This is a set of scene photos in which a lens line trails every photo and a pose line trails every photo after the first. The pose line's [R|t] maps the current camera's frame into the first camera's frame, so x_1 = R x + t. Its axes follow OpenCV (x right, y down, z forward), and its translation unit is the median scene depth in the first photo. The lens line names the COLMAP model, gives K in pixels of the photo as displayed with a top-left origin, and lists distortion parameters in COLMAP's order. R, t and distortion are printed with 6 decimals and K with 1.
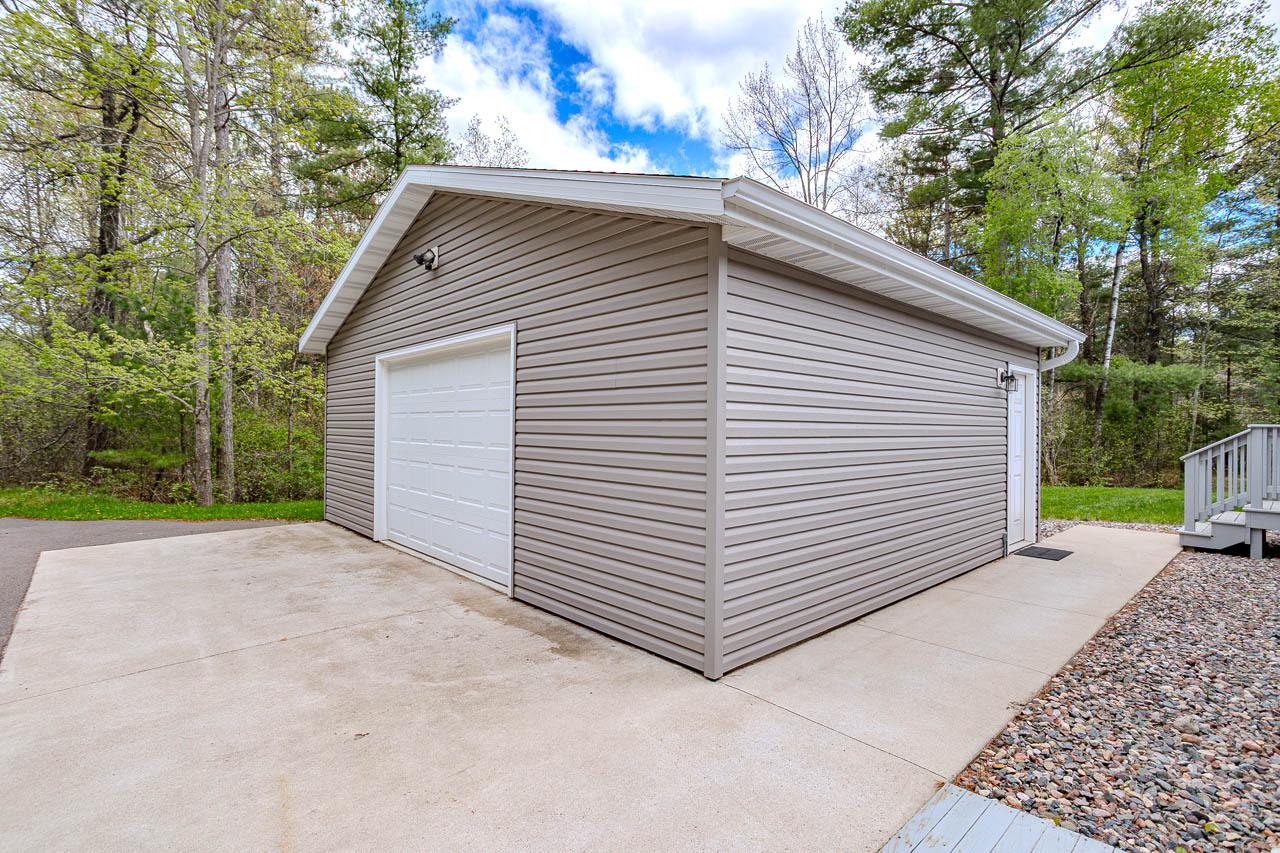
lens RADIAL K [[615.6, 0, 636.4], [0, 615.6, 433.8], [0, 0, 1]] dist [-0.035461, 0.019254]
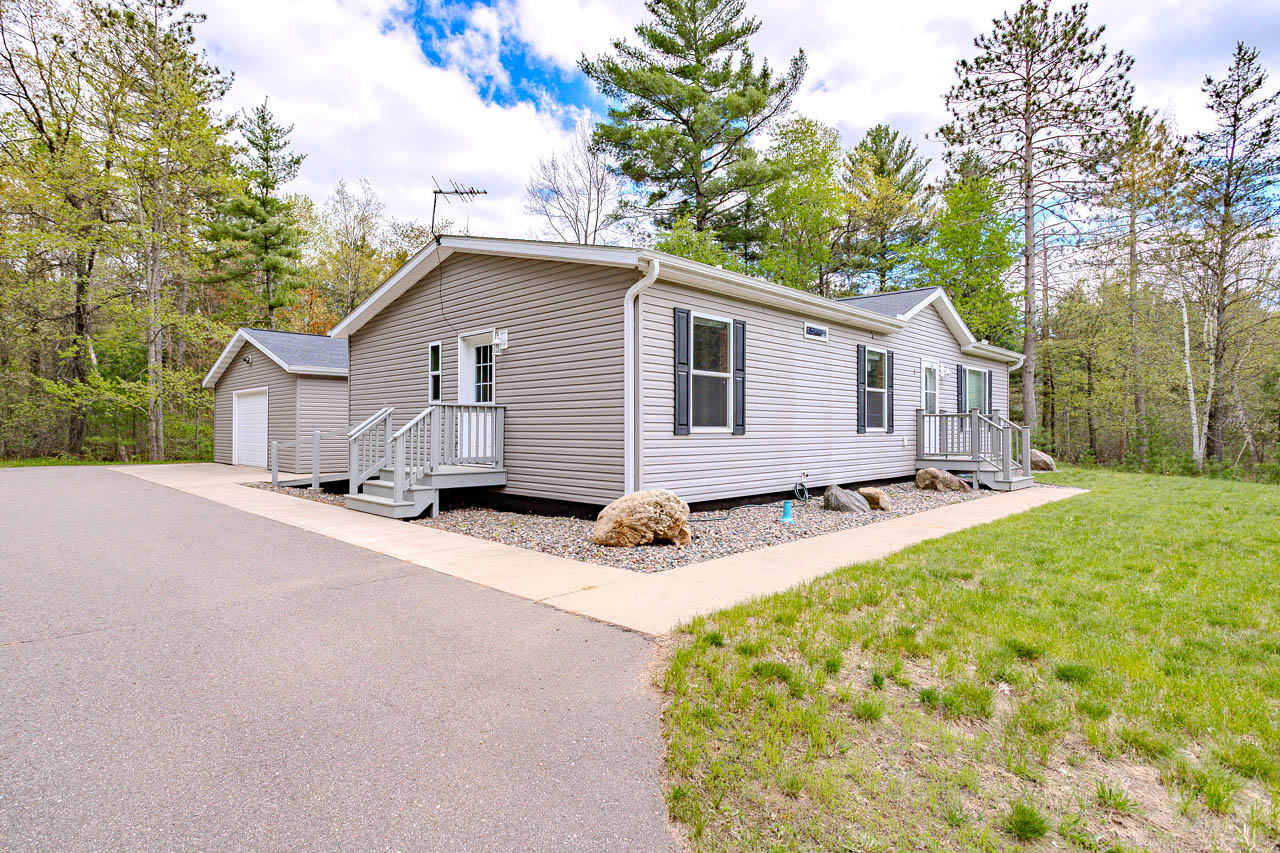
lens RADIAL K [[615.6, 0, 642.5], [0, 615.6, 428.2], [0, 0, 1]] dist [-0.035461, 0.019254]
pose [[0.993711, 0.000165, 0.111976, 1.082581], [0.001421, 0.999900, -0.014082, 0.064658], [-0.111967, 0.014152, 0.993611, -1.880628]]
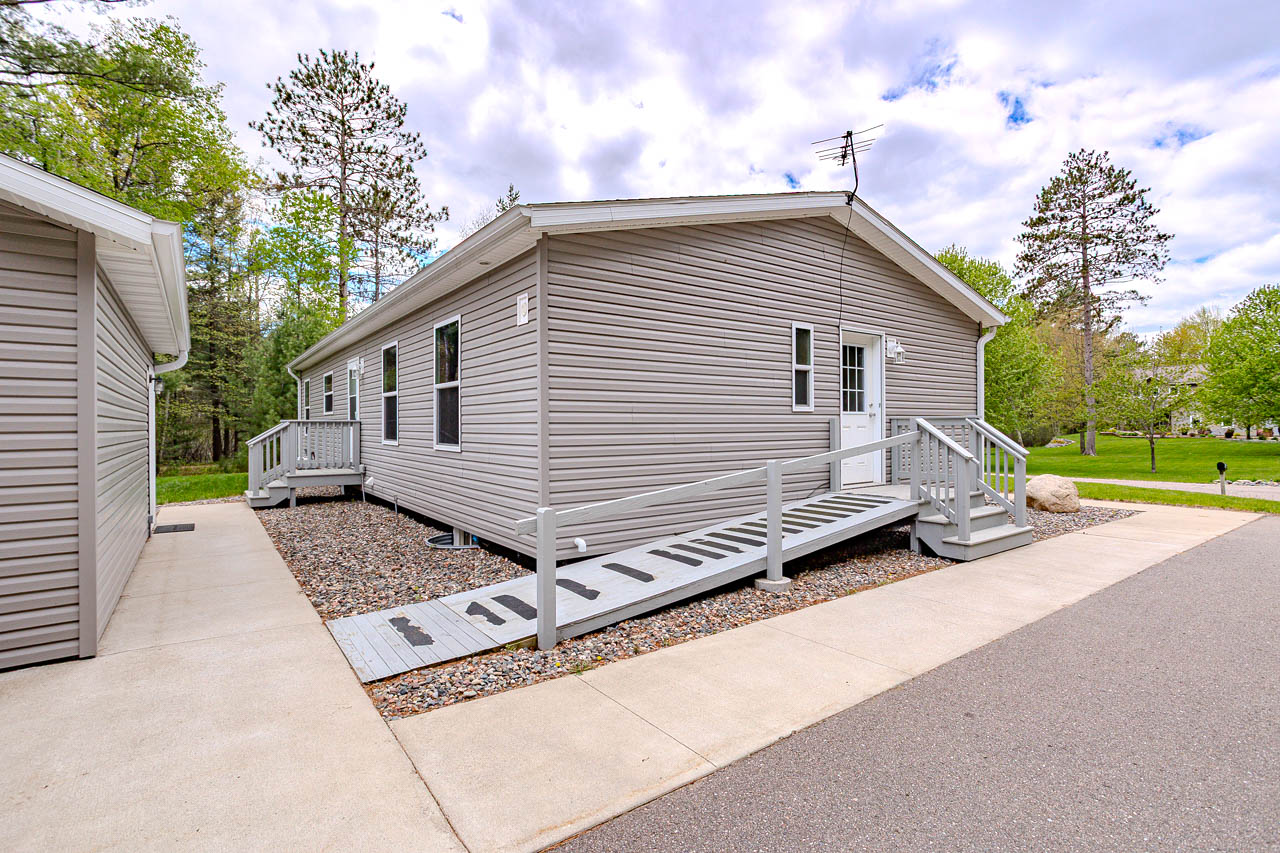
lens RADIAL K [[615.6, 0, 637.6], [0, 615.6, 426.5], [0, 0, 1]] dist [-0.035461, 0.019254]
pose [[0.102831, -0.009417, 0.994654, -0.439934], [0.010944, 0.999905, 0.008335, -0.005679], [-0.994639, 0.010029, 0.102924, -0.046740]]
